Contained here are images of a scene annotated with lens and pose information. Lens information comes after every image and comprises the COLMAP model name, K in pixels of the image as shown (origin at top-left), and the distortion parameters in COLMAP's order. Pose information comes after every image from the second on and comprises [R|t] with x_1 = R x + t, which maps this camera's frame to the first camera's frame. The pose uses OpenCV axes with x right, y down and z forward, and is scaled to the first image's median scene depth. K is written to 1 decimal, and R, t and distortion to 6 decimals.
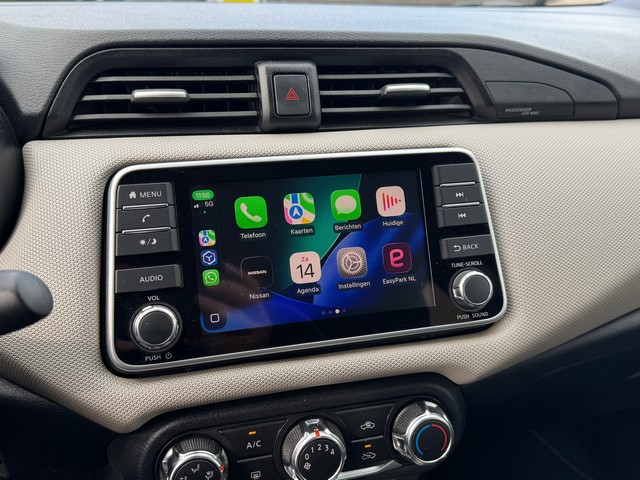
lens RADIAL K [[656.8, 0, 303.5], [0, 656.8, 254.4], [0, 0, 1]] dist [0.150512, -0.002452]
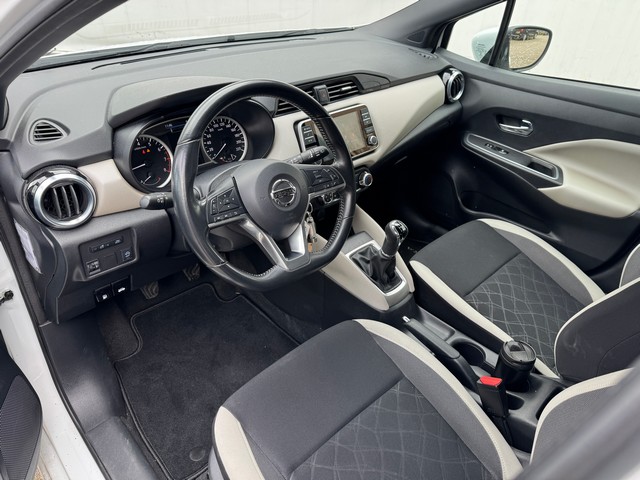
lens RADIAL K [[443.8, 0, 320.0], [0, 443.8, 240.0], [0, 0, 1]] dist [0.048201, -0.005294]
pose [[0.888045, -0.246612, 0.388019, -1.180457], [0.159917, 0.956953, 0.242212, -0.072456], [-0.431049, -0.153044, 0.889255, -1.298764]]
